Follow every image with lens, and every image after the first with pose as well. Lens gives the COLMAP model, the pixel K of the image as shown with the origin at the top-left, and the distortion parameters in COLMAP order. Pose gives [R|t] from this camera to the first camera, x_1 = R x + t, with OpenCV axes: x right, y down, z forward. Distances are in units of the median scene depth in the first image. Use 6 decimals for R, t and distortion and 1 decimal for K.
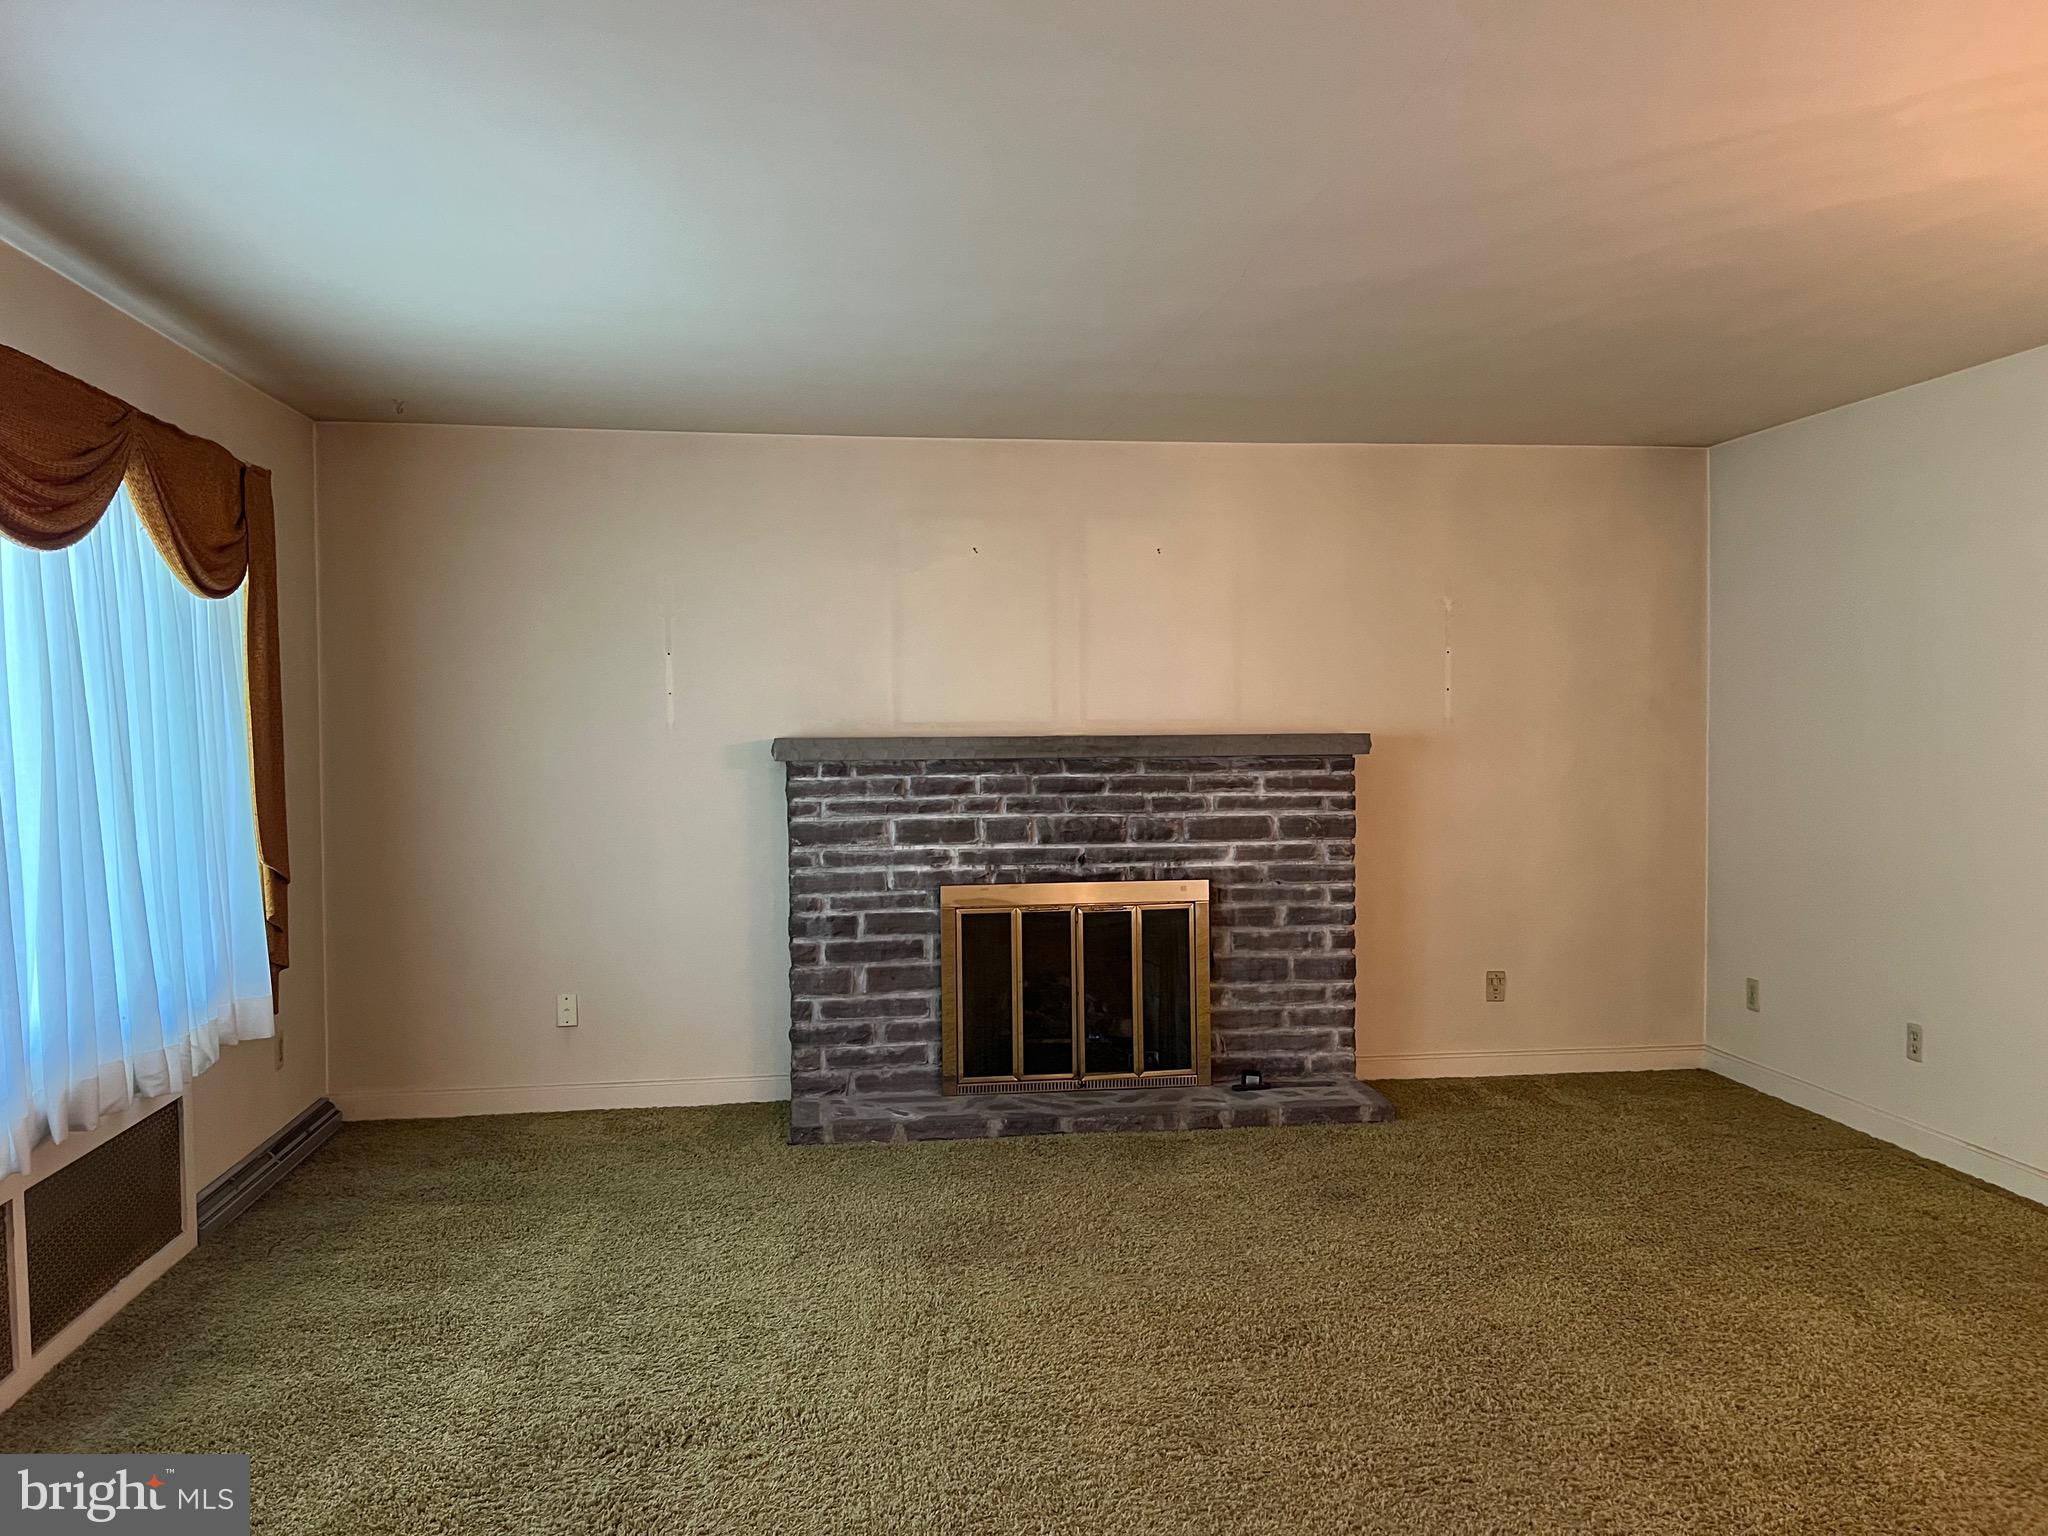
lens RADIAL K [[1543.5, 0, 1015.0], [0, 1543.5, 704.1], [0, 0, 1]] dist [0.075326, -0.117537]
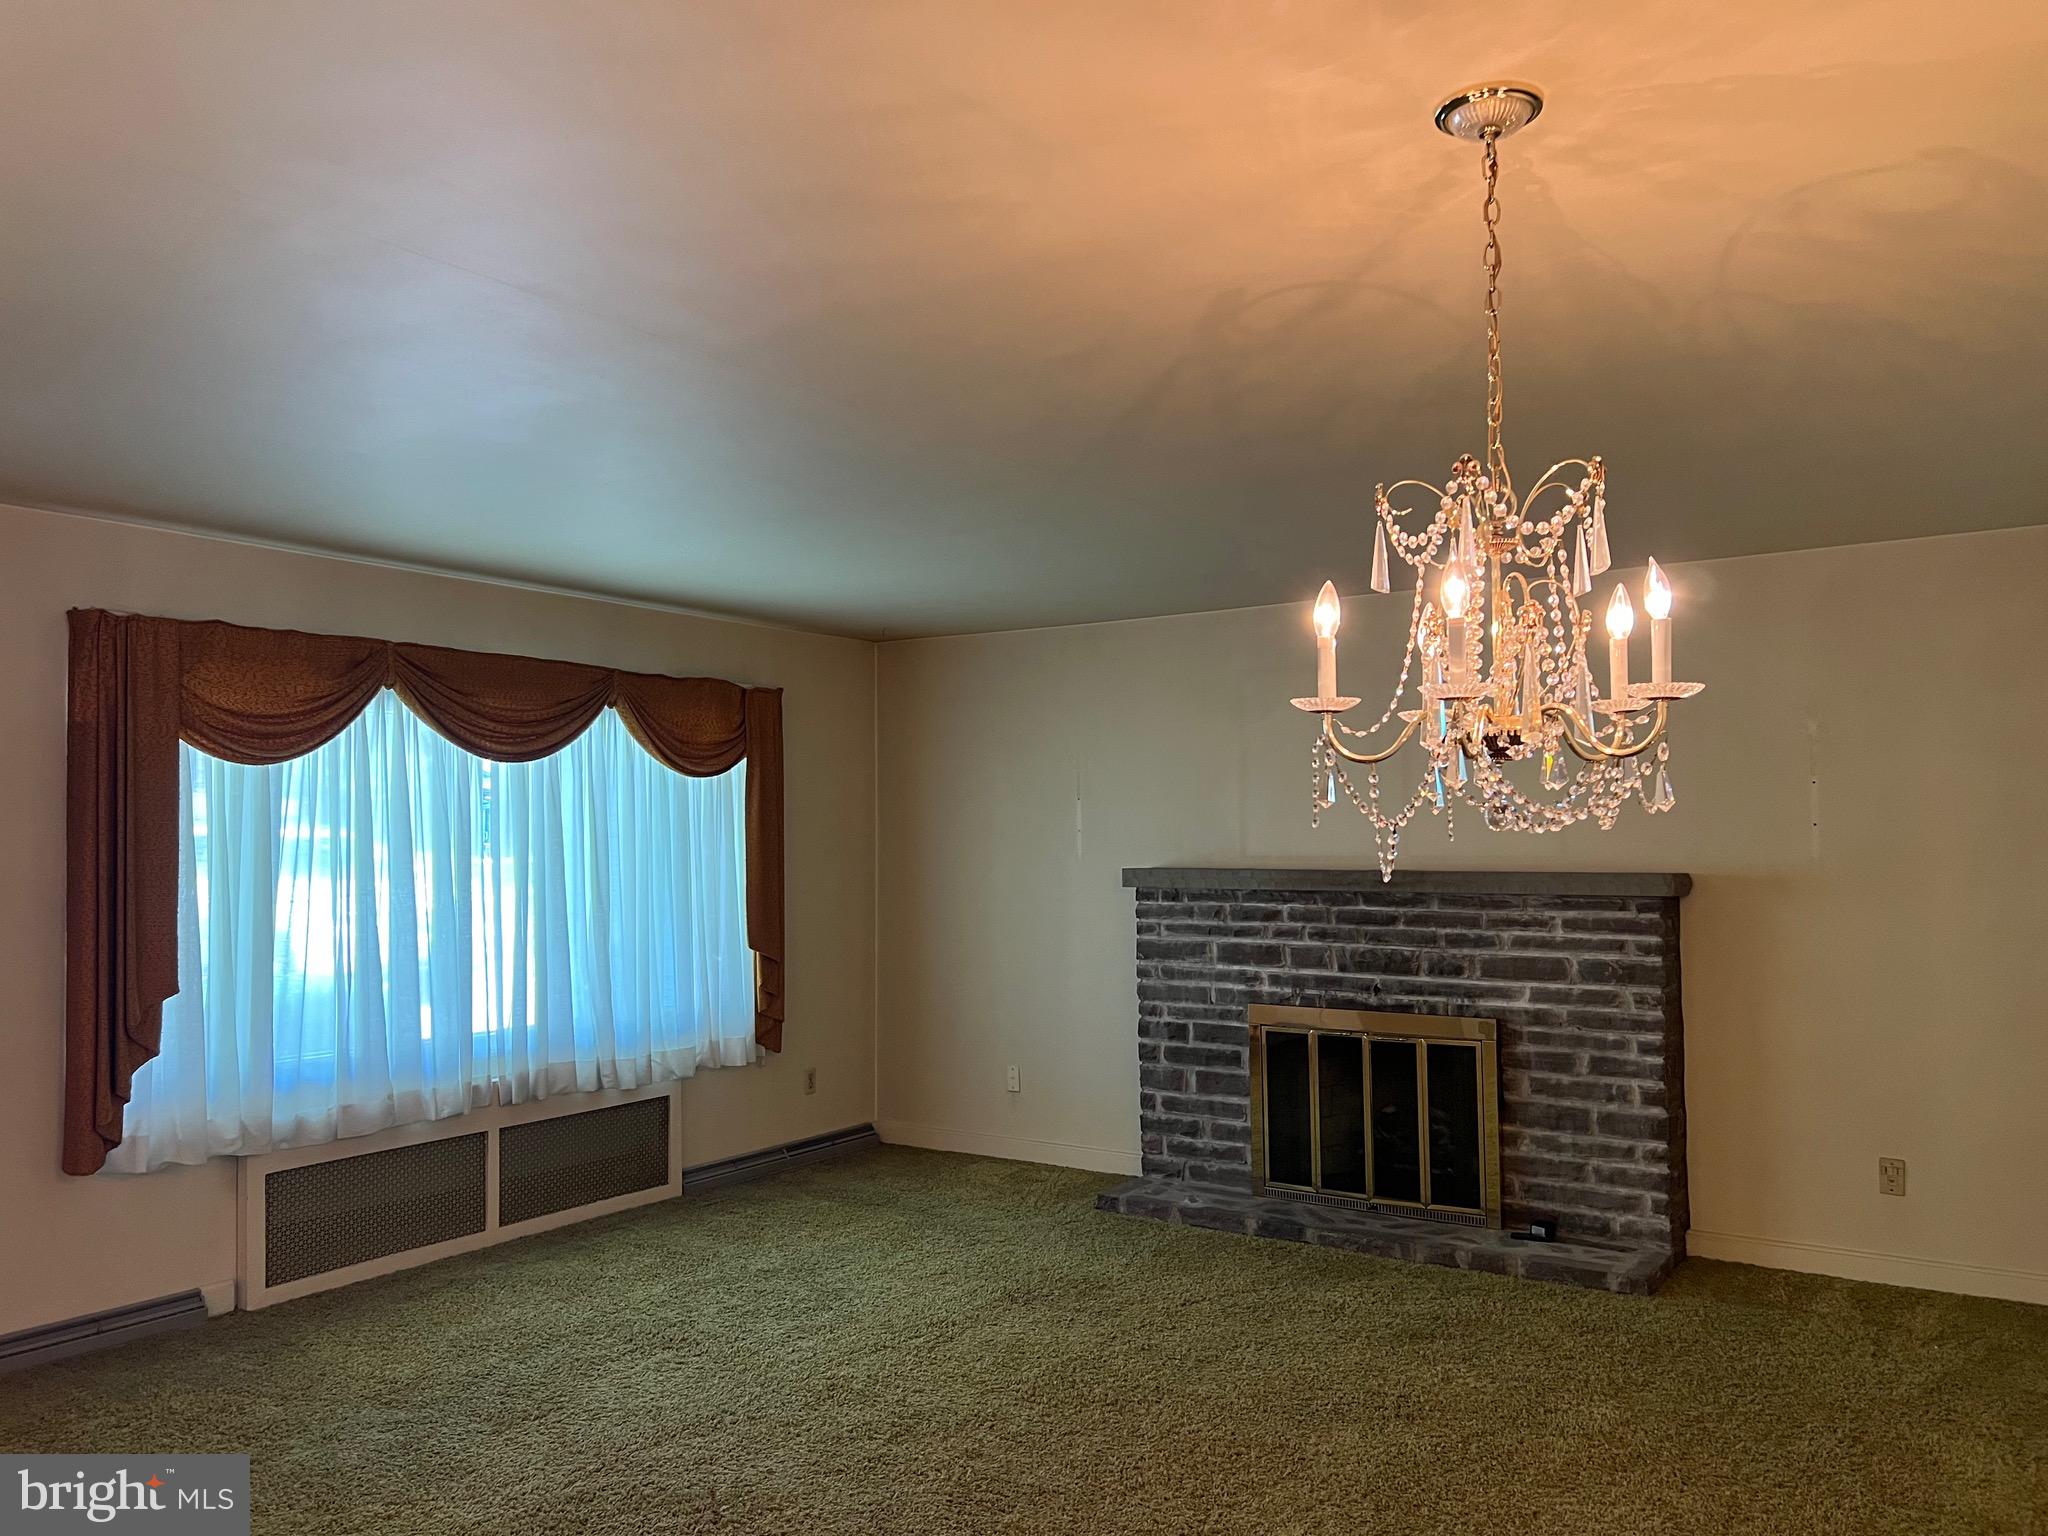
lens RADIAL K [[1543.5, 0, 1015.0], [0, 1543.5, 704.1], [0, 0, 1]] dist [0.075326, -0.117537]
pose [[0.743287, -0.054107, -0.666781, 0.582106], [0.008180, 0.997384, -0.071815, -0.019502], [0.668923, 0.047925, 0.741785, 0.040285]]
